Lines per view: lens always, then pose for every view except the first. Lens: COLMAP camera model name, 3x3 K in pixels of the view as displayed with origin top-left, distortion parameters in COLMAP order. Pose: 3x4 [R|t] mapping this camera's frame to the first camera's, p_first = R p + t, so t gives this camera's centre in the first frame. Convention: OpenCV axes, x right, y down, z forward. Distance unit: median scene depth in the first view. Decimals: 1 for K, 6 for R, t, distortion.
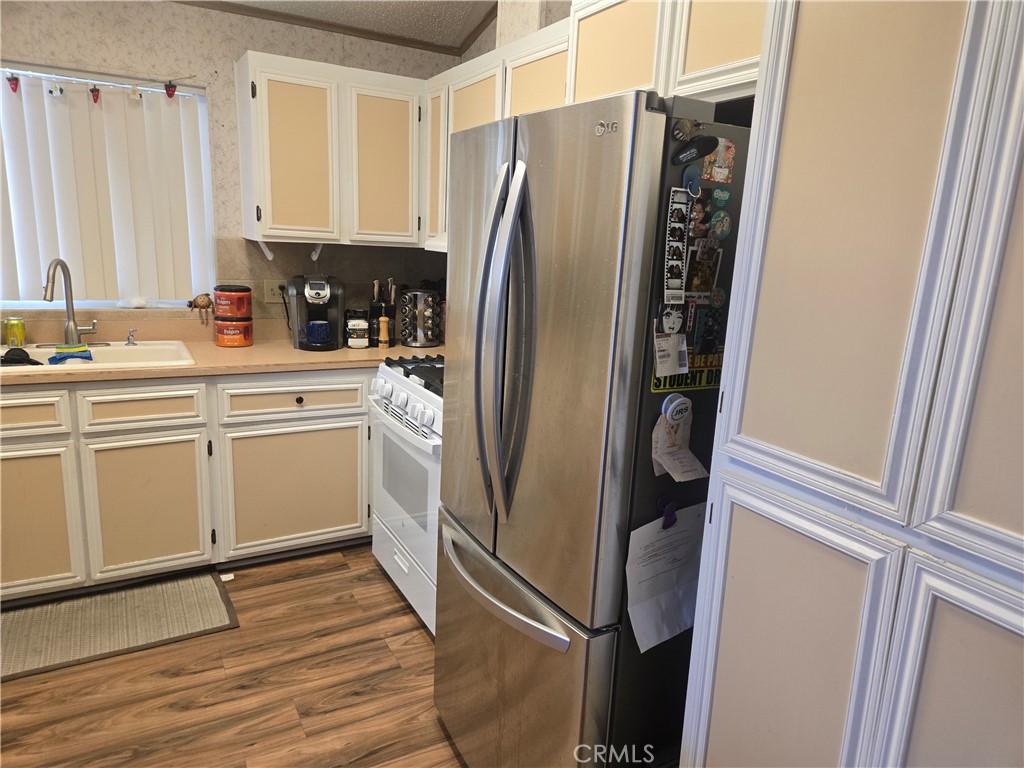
lens RADIAL K [[686.8, 0, 512.0], [0, 686.8, 383.4], [0, 0, 1]] dist [-0.002686, -0.000994]
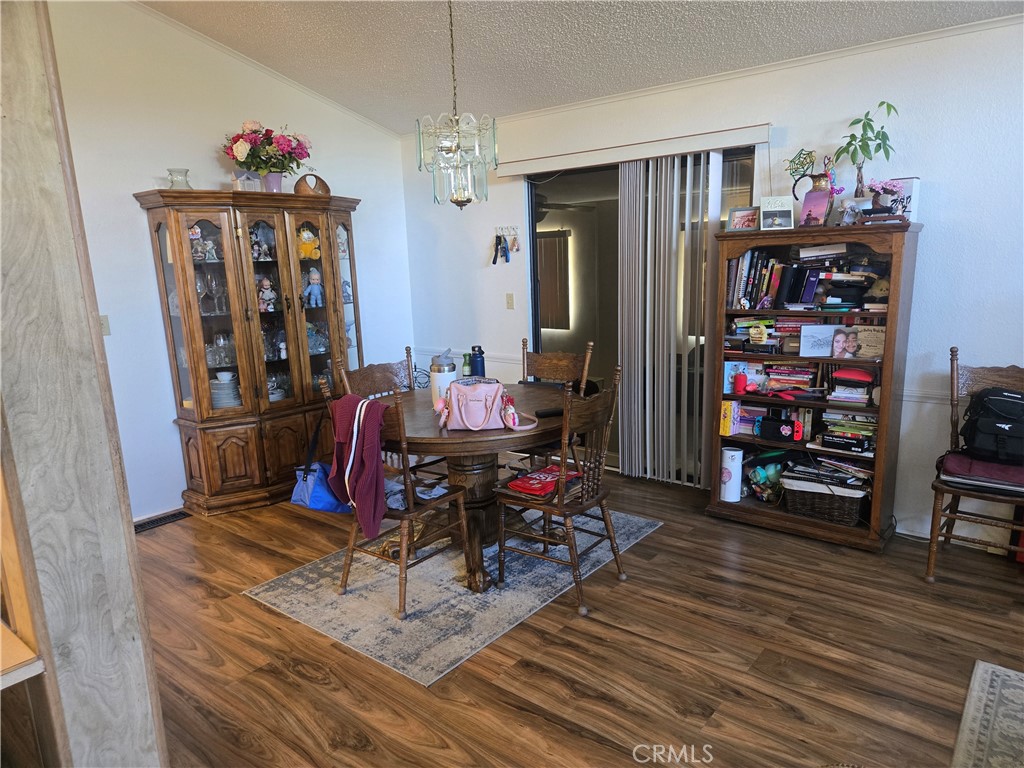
lens RADIAL K [[686.8, 0, 511.7], [0, 686.8, 392.9], [0, 0, 1]] dist [-0.002686, -0.000994]
pose [[-0.387540, -0.226973, 0.893474, -1.111725], [0.210973, 0.921655, 0.325641, -0.400704], [-0.897387, 0.314698, -0.309293, 1.523498]]
